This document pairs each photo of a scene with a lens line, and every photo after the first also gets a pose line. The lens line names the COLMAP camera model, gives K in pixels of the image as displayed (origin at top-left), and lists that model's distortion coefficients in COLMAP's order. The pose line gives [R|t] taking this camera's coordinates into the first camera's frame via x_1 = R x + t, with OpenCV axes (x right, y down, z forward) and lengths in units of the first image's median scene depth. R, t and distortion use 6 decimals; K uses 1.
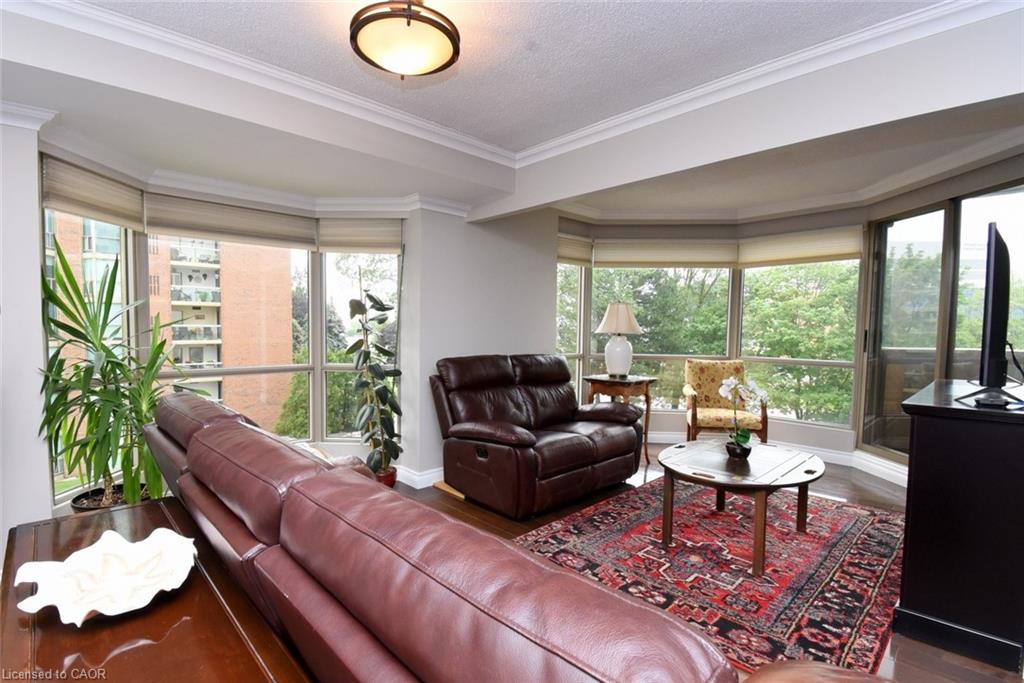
lens RADIAL K [[487.0, 0, 468.2], [0, 487.0, 353.3], [0, 0, 1]] dist [0.026747, -0.033621]
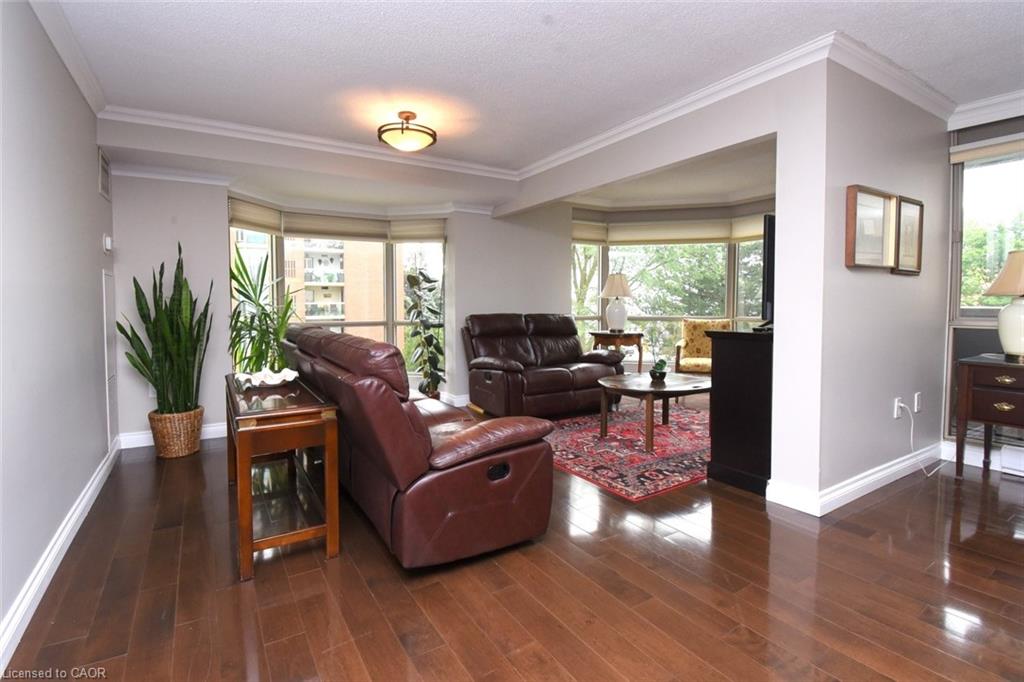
lens RADIAL K [[481.4, 0, 484.1], [0, 481.4, 323.6], [0, 0, 1]] dist [0.021886, -0.032131]
pose [[0.981731, -0.002832, -0.190254, 0.261315], [0.000471, 0.999922, -0.012456, 0.053923], [0.190274, 0.012139, 0.981656, -0.383348]]
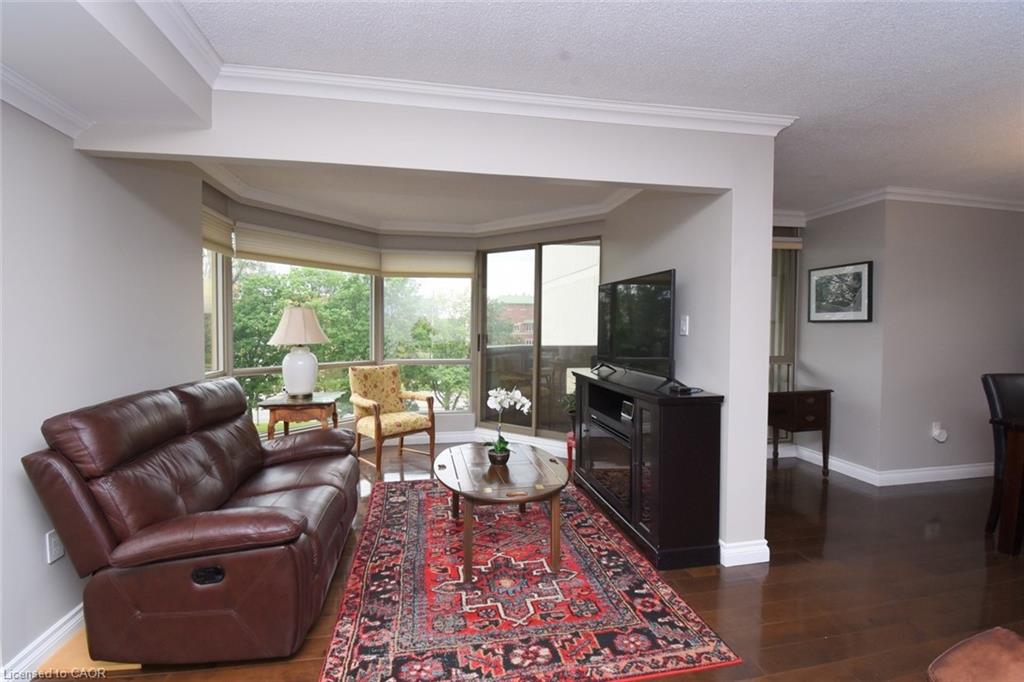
lens RADIAL K [[451.9, 0, 512.0], [0, 451.9, 341.0], [0, 0, 1]] dist [0.018663, -0.025544]
pose [[0.510073, -0.034399, 0.859443, -0.205410], [0.047457, 0.998803, 0.011811, -0.047373], [-0.858821, 0.034762, 0.511095, 0.383458]]
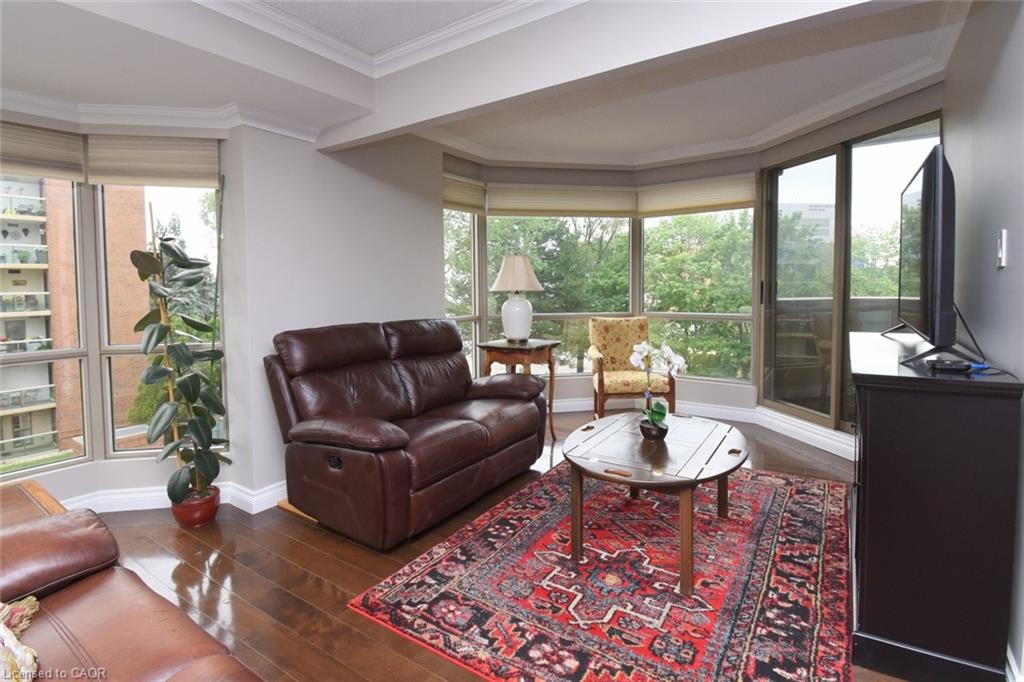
lens RADIAL K [[503.2, 0, 499.6], [0, 503.2, 306.3], [0, 0, 1]] dist [0.030049, -0.037041]
pose [[0.969584, -0.032245, 0.242625, 0.081512], [0.035358, 0.999339, -0.008486, -0.009375], [-0.242191, 0.016806, 0.970083, 0.190212]]
